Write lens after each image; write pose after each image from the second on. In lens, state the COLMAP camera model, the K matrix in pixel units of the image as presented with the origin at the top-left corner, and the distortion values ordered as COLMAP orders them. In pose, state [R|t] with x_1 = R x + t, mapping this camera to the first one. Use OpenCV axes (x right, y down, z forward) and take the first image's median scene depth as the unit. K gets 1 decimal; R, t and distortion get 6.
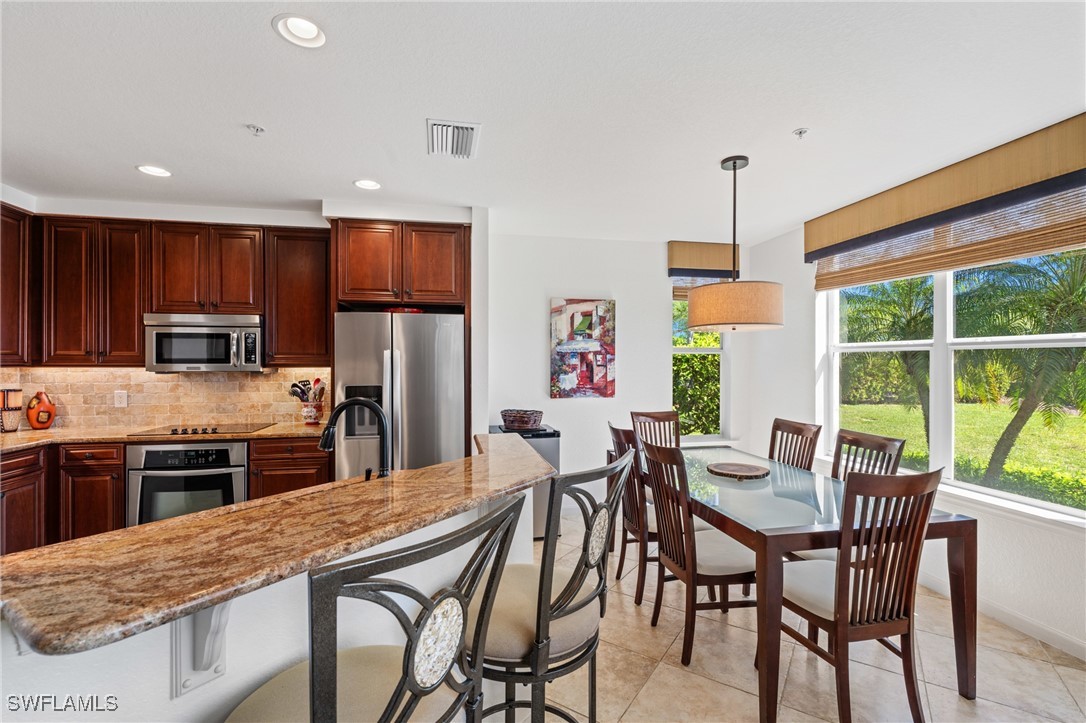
lens RADIAL K [[493.6, 0, 541.4], [0, 493.6, 357.9], [0, 0, 1]] dist [0.002069, 0.000547]
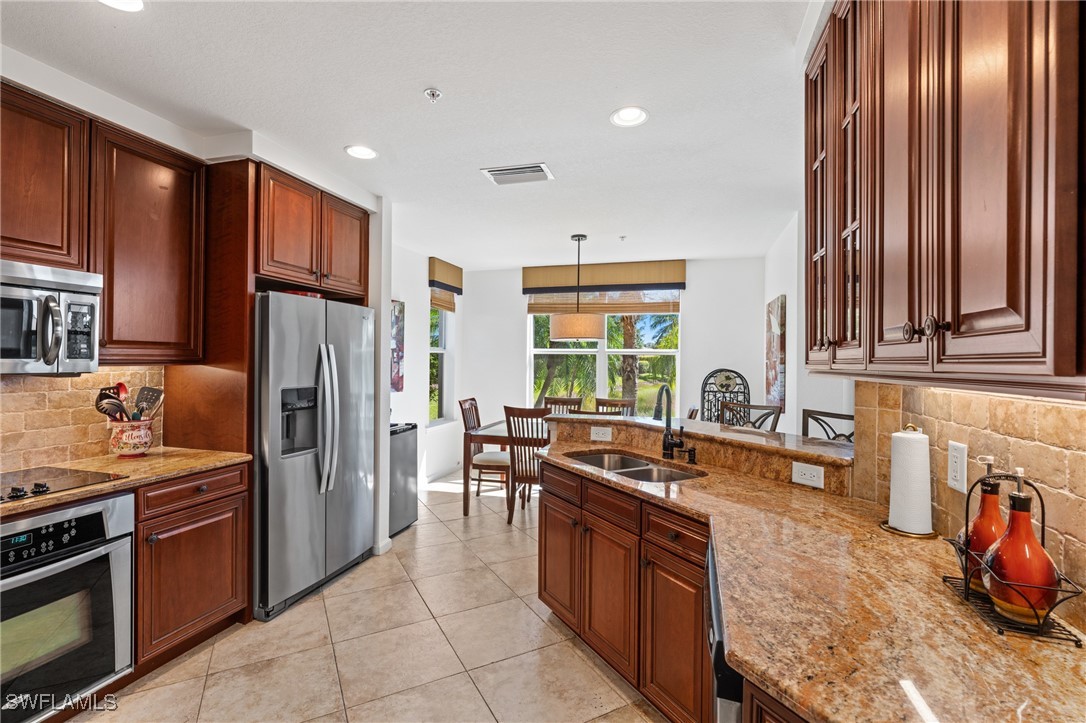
lens RADIAL K [[484.3, 0, 543.0], [0, 484.3, 361.5], [0, 0, 1]] dist [-0.003307, -0.000192]
pose [[0.459289, 0.002199, 0.888284, -0.830725], [-0.014764, 0.999878, 0.005159, 0.004668], [-0.888164, -0.015484, 0.459266, 0.291131]]
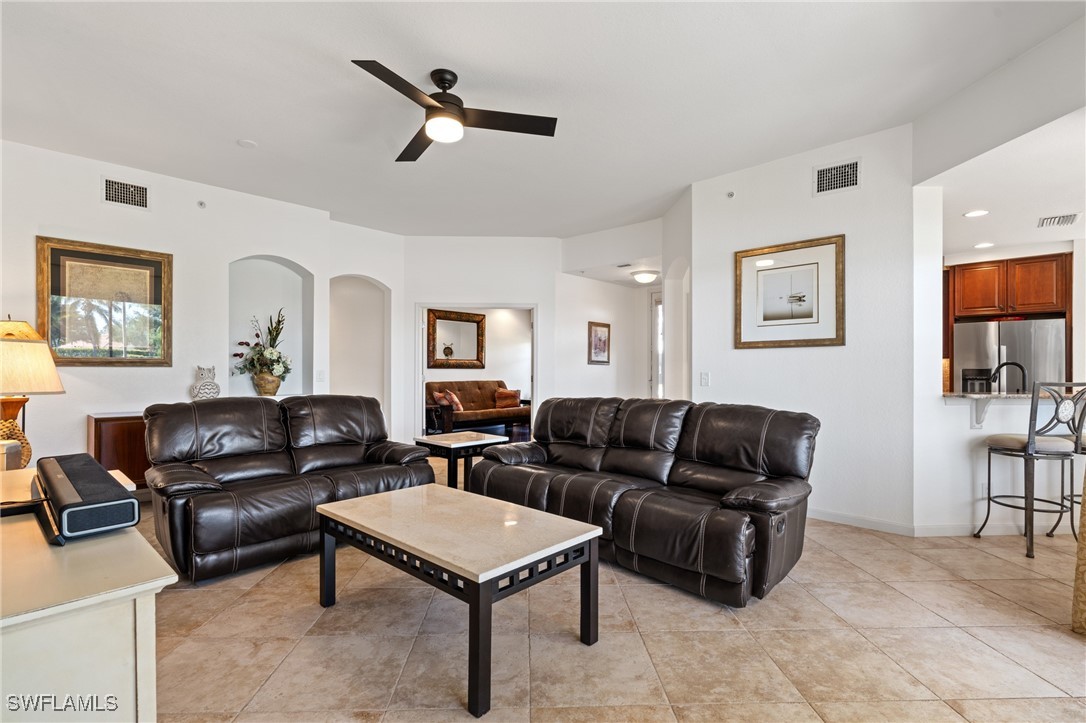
lens RADIAL K [[513.1, 0, 545.1], [0, 513.1, 371.7], [0, 0, 1]] dist [-0.002663, -0.000537]
pose [[0.593340, -0.001386, -0.804951, 0.132366], [0.005991, 0.999978, 0.002694, 0.049104], [0.804930, -0.006421, 0.593335, -1.032512]]
